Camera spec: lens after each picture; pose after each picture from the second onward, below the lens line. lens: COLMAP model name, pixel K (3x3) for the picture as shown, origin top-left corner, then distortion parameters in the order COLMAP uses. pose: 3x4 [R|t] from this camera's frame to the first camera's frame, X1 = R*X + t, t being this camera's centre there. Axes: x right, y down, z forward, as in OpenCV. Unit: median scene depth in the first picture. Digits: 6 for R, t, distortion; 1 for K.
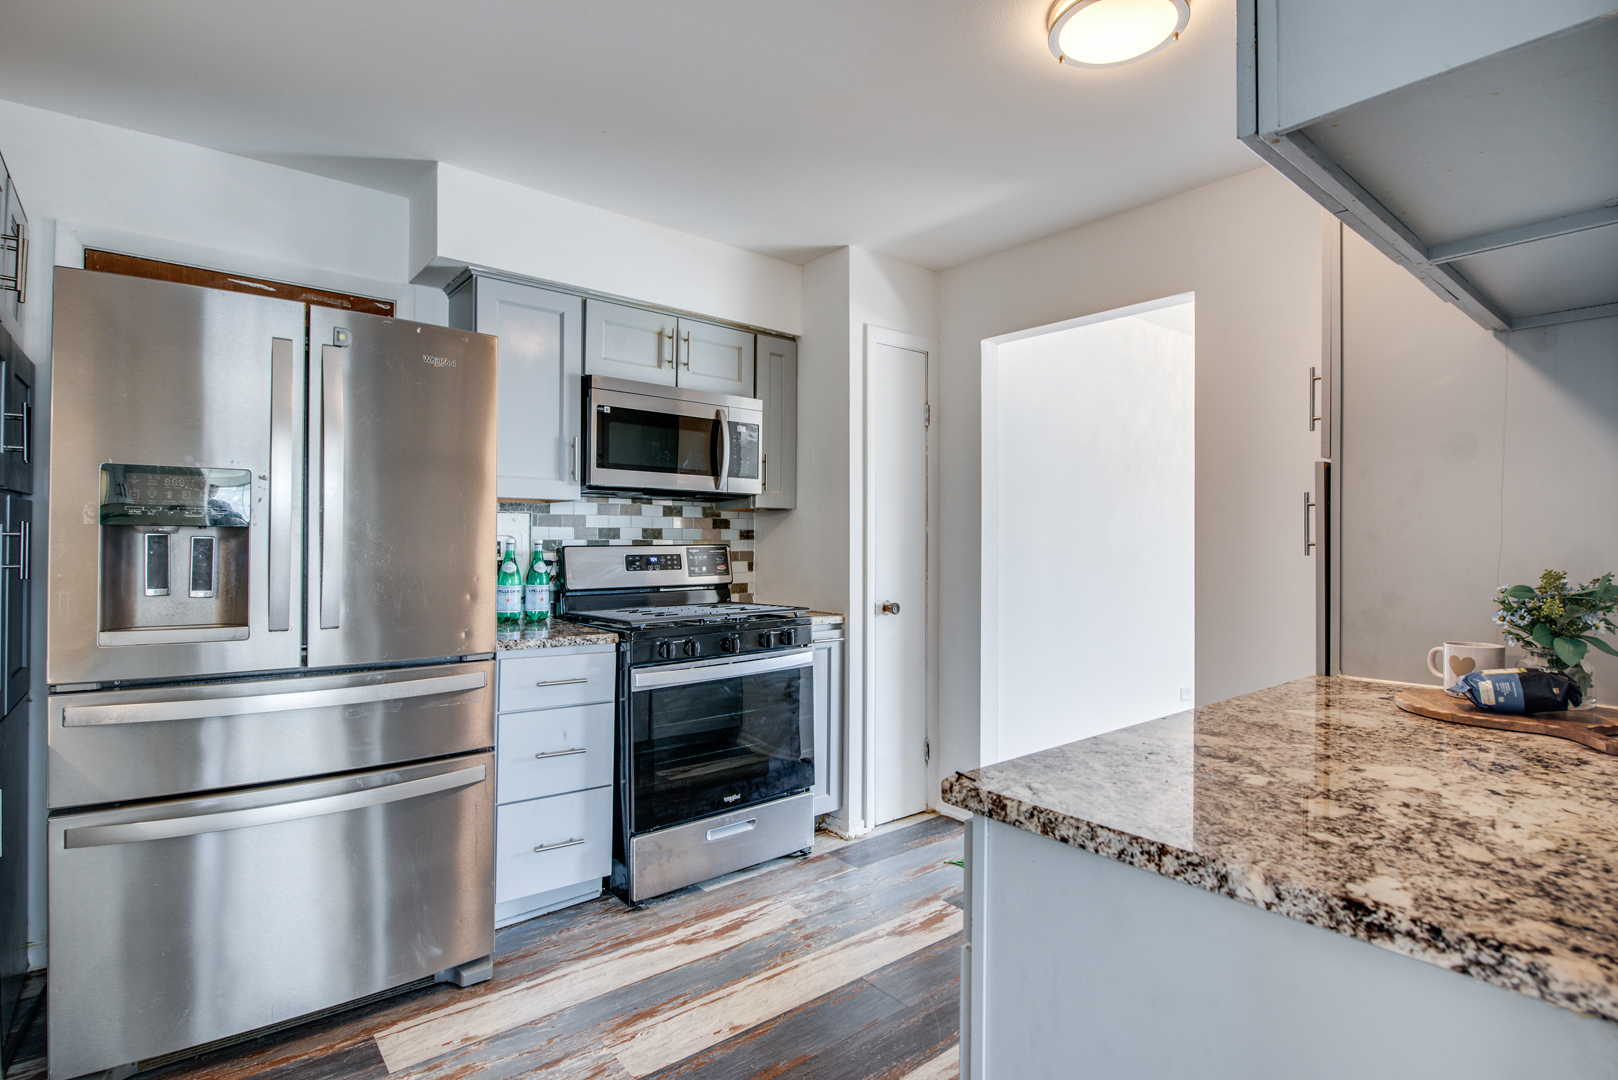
lens RADIAL K [[799.6, 0, 809.0], [0, 799.6, 540.0], [0, 0, 1]] dist [-0.009974, -0.000612]
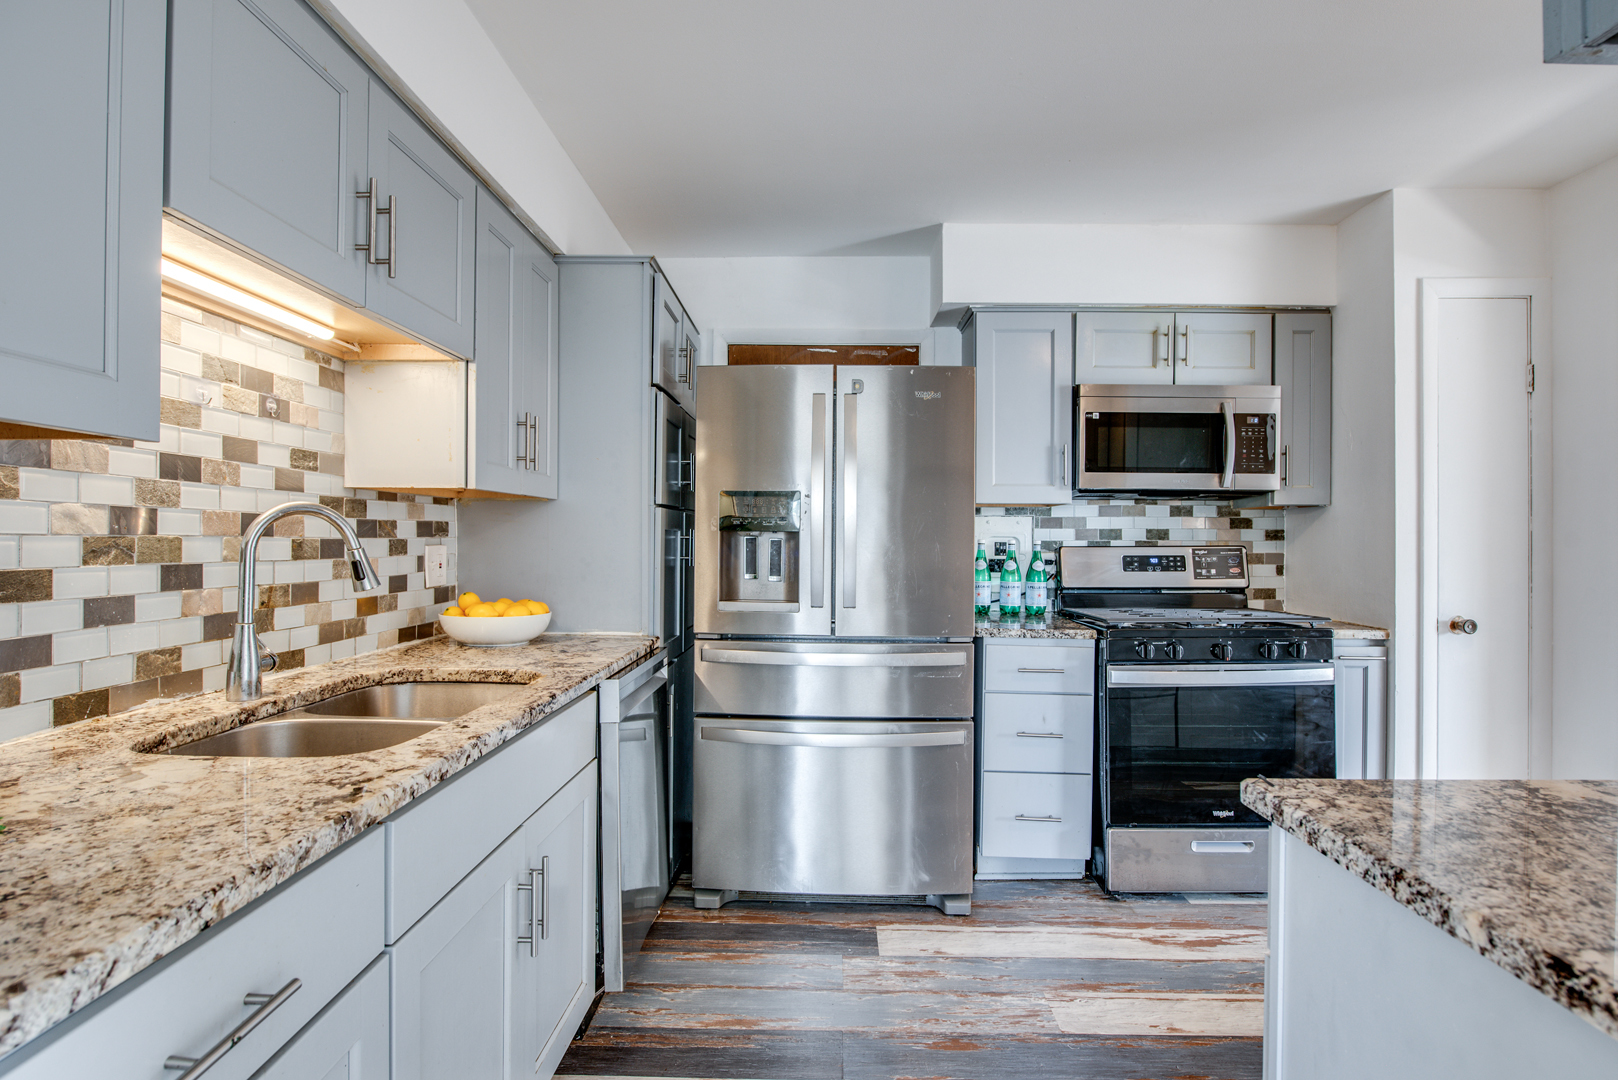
lens RADIAL K [[808.9, 0, 809.0], [0, 808.9, 540.0], [0, 0, 1]] dist [-0.011927, 0.000739]
pose [[0.760178, -0.001267, -0.649714, 0.154729], [0.000508, 0.999999, -0.001355, 0.000136], [0.649715, 0.000700, 0.760178, -0.045311]]
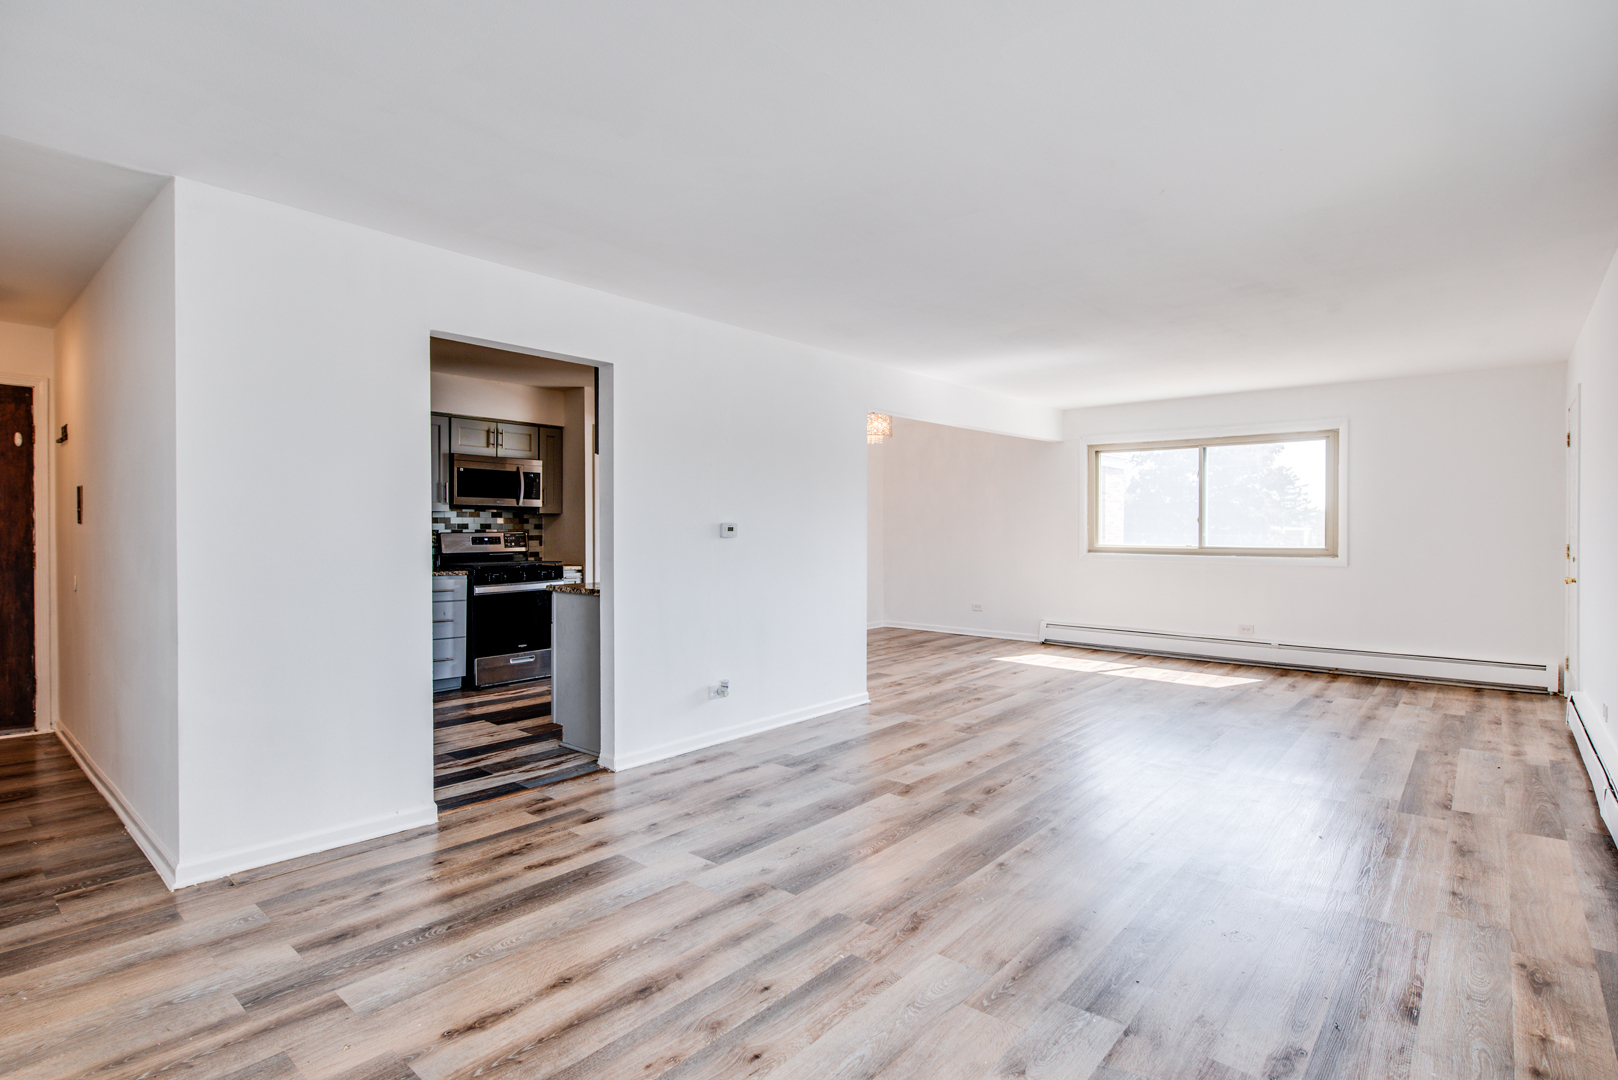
lens RADIAL K [[799.6, 0, 809.0], [0, 799.6, 540.0], [0, 0, 1]] dist [-0.009974, -0.000612]
pose [[0.985764, -0.004036, 0.168089, 0.325815], [0.000981, 0.999833, 0.018258, -0.011981], [-0.168134, -0.017833, 0.985603, -1.355862]]
